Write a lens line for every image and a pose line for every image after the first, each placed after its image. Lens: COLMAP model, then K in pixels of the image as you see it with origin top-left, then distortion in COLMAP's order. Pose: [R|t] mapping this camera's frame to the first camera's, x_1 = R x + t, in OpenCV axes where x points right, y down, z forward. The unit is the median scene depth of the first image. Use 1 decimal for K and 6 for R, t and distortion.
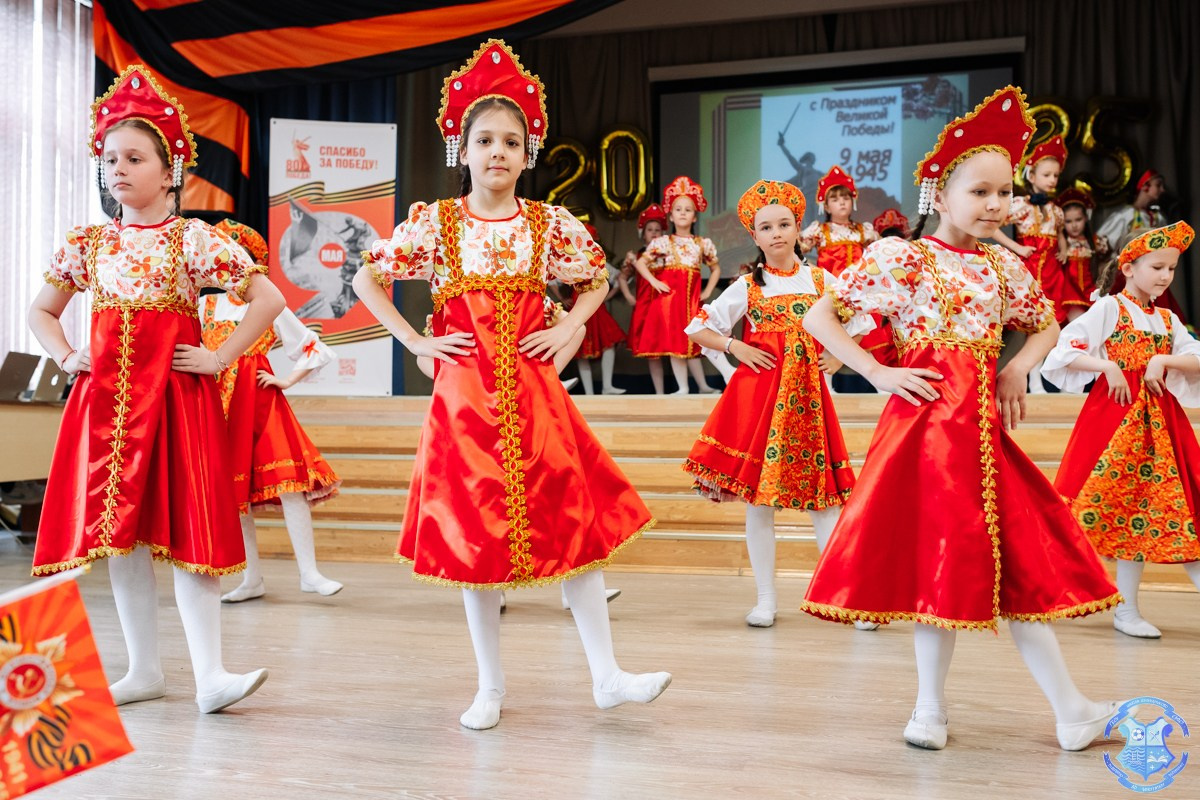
lens RADIAL K [[1182.4, 0, 600.9], [0, 1182.4, 396.4], [0, 0, 1]] dist [0.003901, 0.000000]
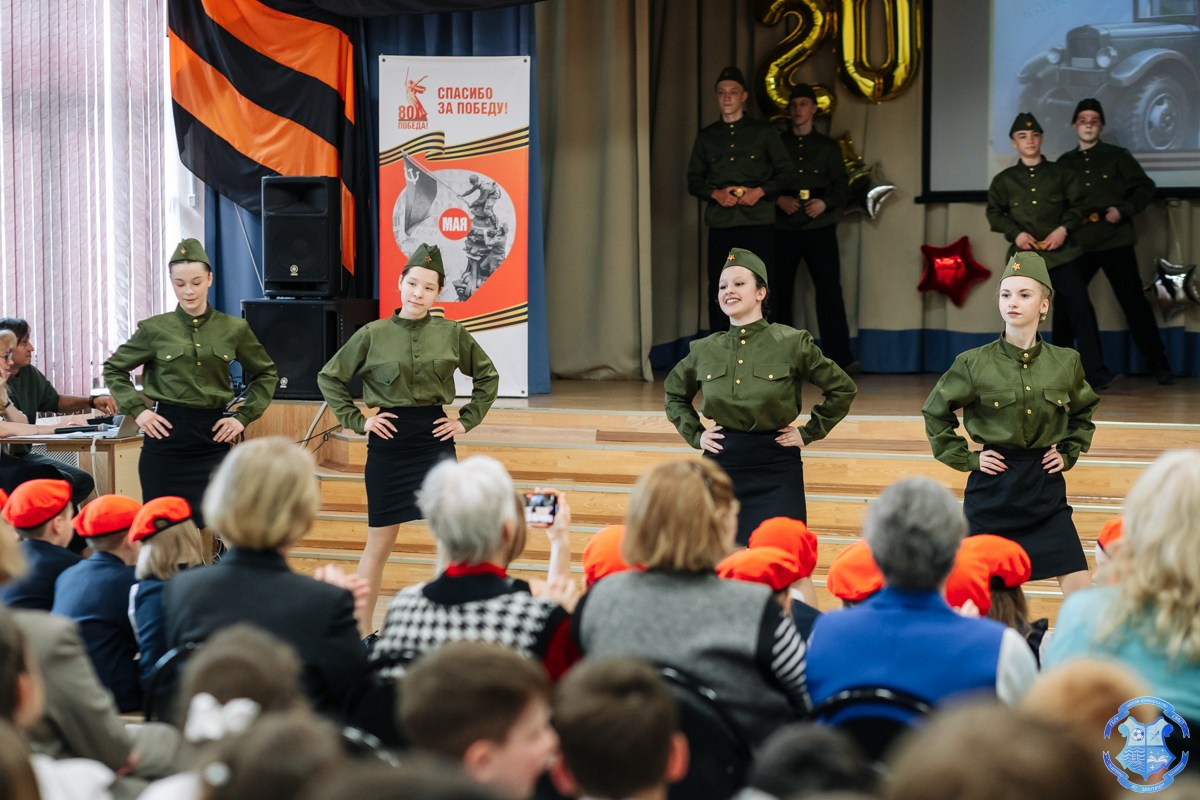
lens RADIAL K [[2975.6, 0, 599.9], [0, 2975.6, 400.2], [0, 0, 1]] dist [-0.081533, 0.000000]
pose [[0.979953, -0.001354, -0.199225, 0.280505], [0.015744, 0.997376, 0.070663, -0.140491], [0.198607, -0.072383, 0.977403, -0.999131]]
